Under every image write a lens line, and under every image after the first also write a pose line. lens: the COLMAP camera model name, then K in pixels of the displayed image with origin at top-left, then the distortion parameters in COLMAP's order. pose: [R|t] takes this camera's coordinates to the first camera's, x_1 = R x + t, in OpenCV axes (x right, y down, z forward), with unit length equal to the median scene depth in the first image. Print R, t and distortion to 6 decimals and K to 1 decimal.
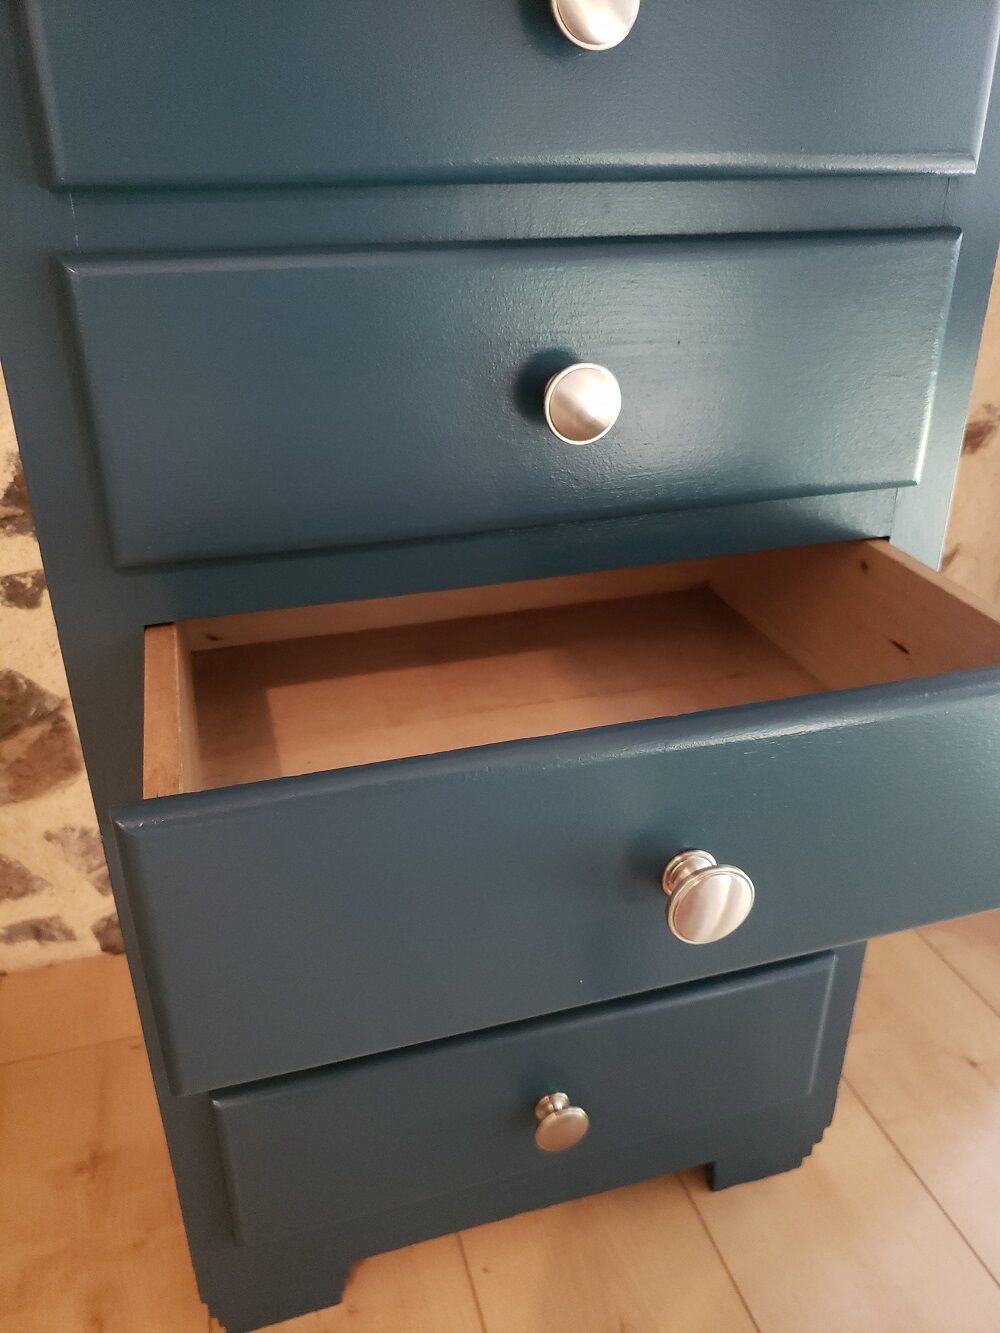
lens RADIAL K [[1026.7, 0, 495.7], [0, 1026.7, 650.0], [0, 0, 1]] dist [-0.000710, -0.003253]
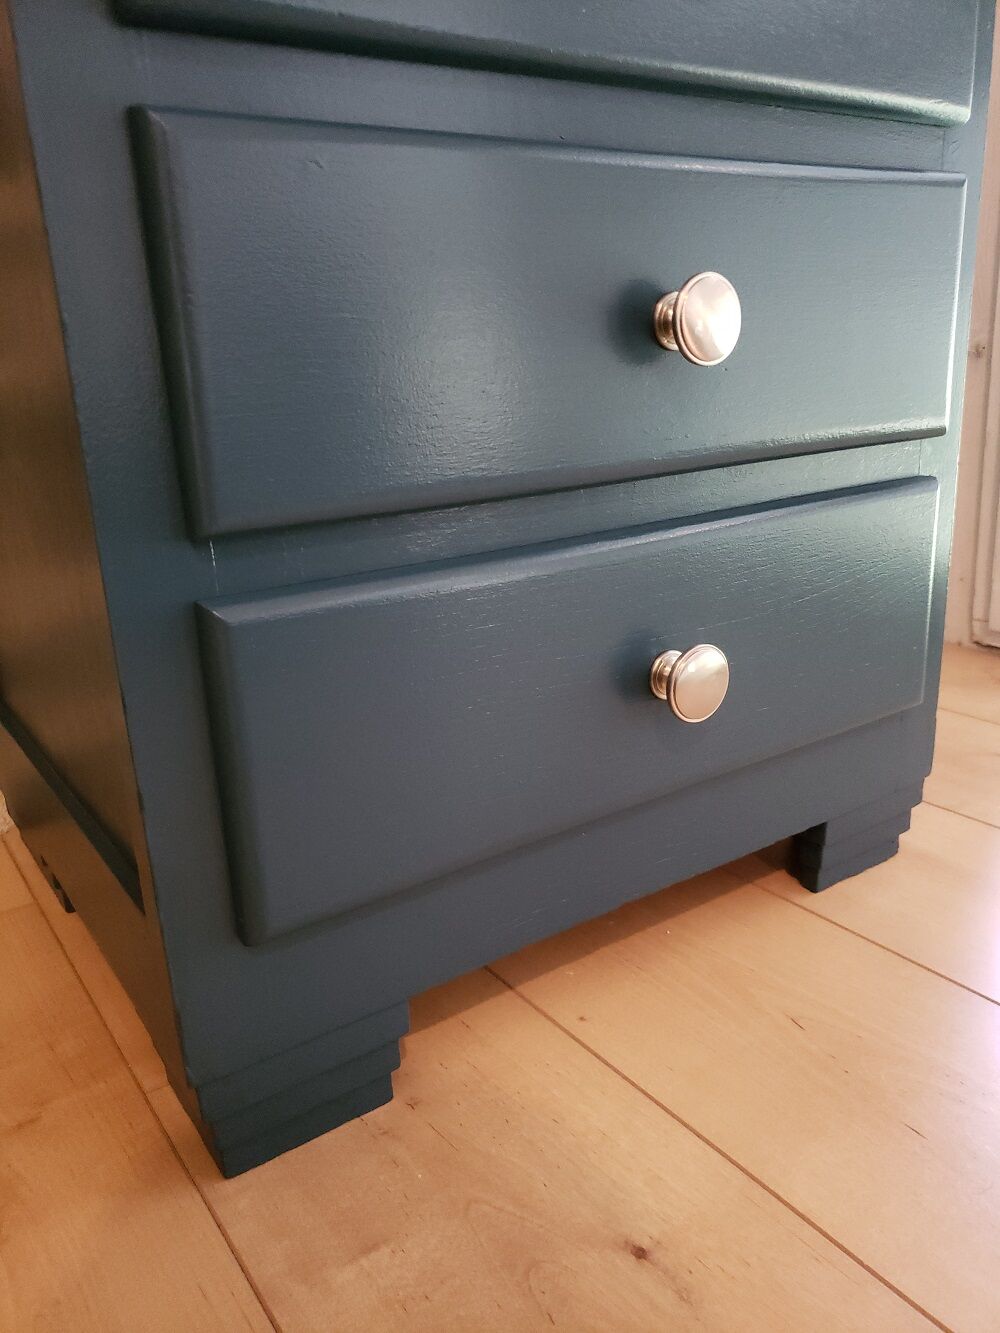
lens RADIAL K [[1026.0, 0, 500.0], [0, 1026.0, 666.5], [0, 0, 1]] dist [-0.005303, 0.010034]
pose [[0.951701, -0.124028, 0.280859, -0.209973], [0.173078, 0.972296, -0.157114, 0.437275], [-0.253592, 0.198136, 0.946802, 0.291940]]
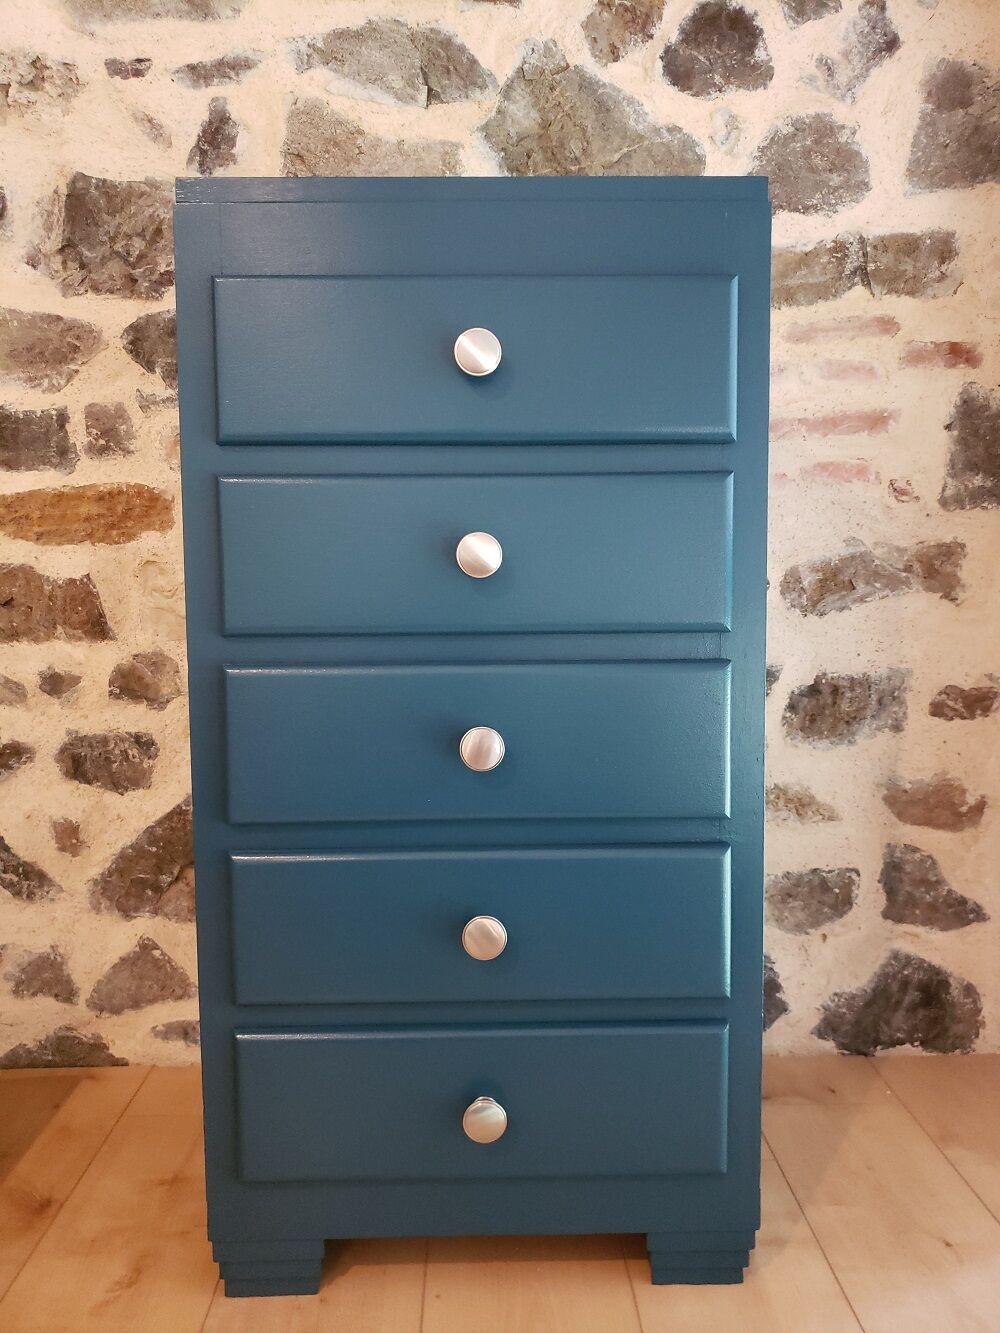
lens RADIAL K [[1026.0, 0, 500.0], [0, 1026.0, 666.5], [0, 0, 1]] dist [-0.005303, 0.010034]
pose [[0.963118, 0.020063, -0.268330, 0.332053], [-0.115955, 0.930818, -0.346600, 0.305457], [0.242813, 0.364931, 0.898815, -0.280396]]
